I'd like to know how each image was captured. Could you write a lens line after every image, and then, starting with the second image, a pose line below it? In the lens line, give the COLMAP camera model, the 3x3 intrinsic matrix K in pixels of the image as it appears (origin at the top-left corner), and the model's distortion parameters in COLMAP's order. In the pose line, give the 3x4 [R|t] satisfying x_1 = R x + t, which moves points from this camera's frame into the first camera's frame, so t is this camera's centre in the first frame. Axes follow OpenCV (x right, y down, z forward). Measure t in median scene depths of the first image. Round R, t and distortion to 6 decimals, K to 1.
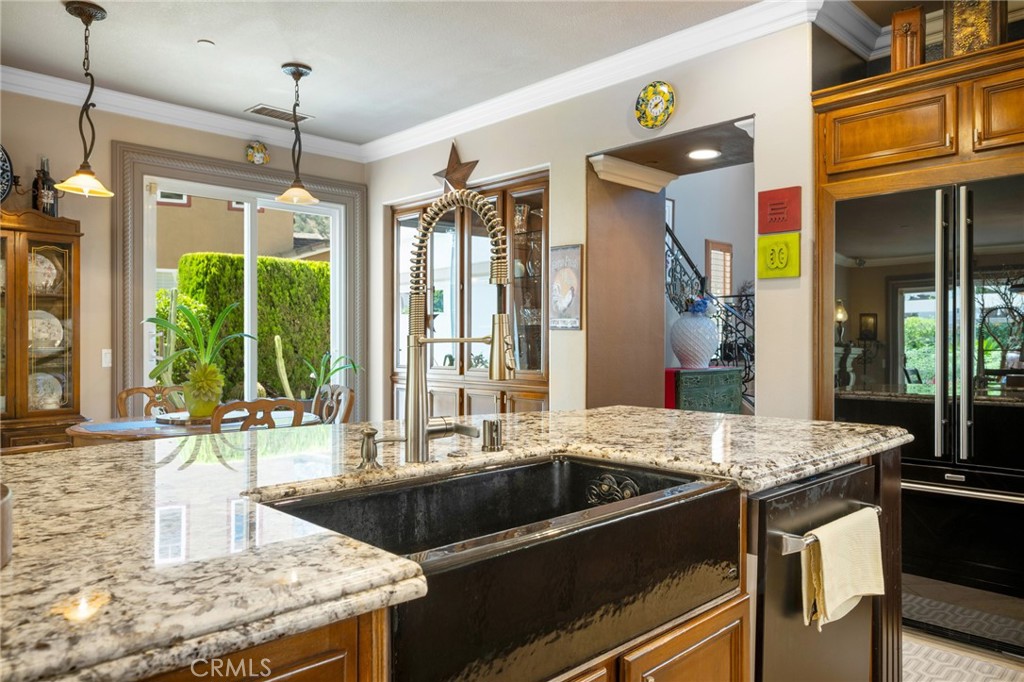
lens RADIAL K [[714.4, 0, 514.3], [0, 714.4, 339.7], [0, 0, 1]] dist [0.002160, -0.003314]
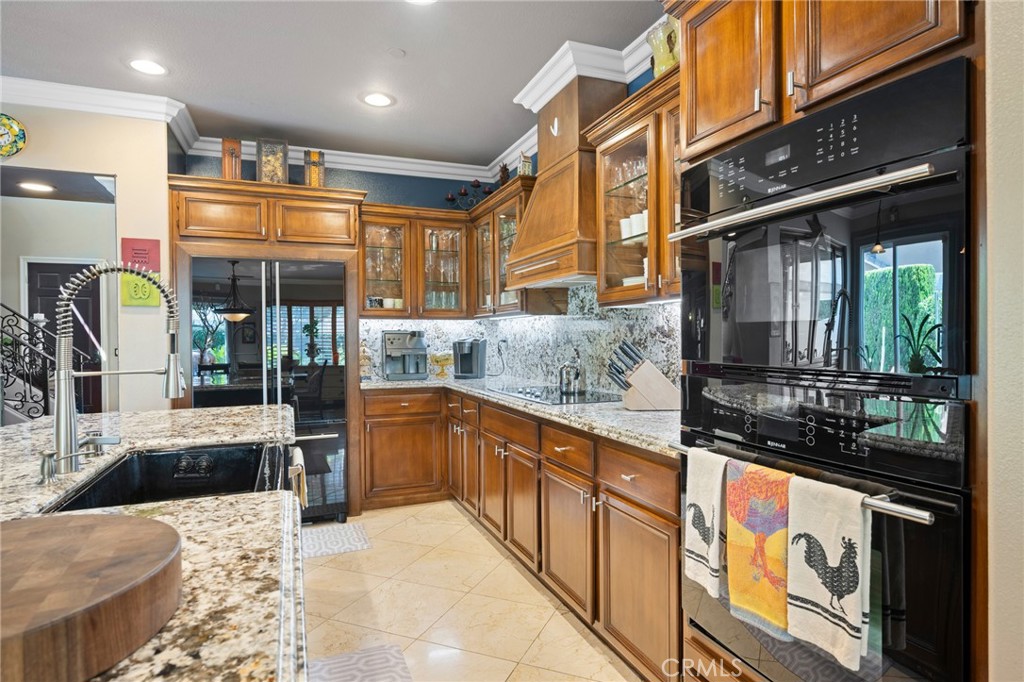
lens RADIAL K [[561.8, 0, 516.0], [0, 561.8, 342.2], [0, 0, 1]] dist [-0.004150, 0.000062]
pose [[0.383871, -0.012304, 0.923305, -0.331491], [0.005287, 0.999924, 0.011127, -0.027544], [-0.923372, 0.000610, 0.383907, -0.040788]]
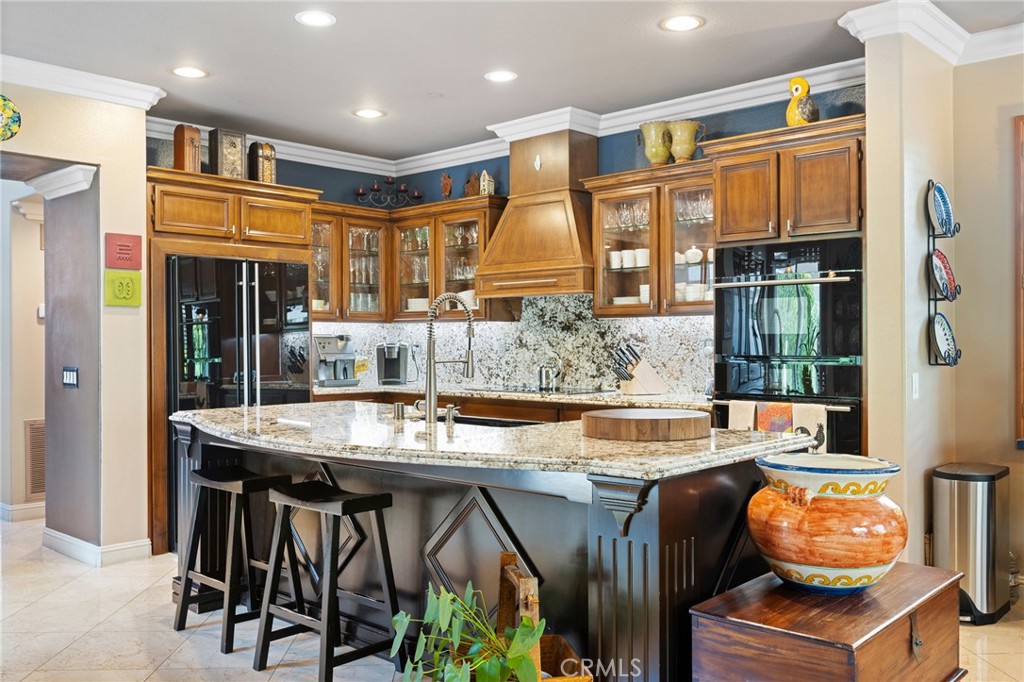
lens RADIAL K [[890.5, 0, 511.6], [0, 890.5, 342.7], [0, 0, 1]] dist [-0.006452, 0.002309]
pose [[-0.045193, -0.001527, 0.998977, -1.222399], [0.000381, 0.999999, 0.001546, -0.025992], [-0.998978, 0.000450, -0.045193, 0.411261]]
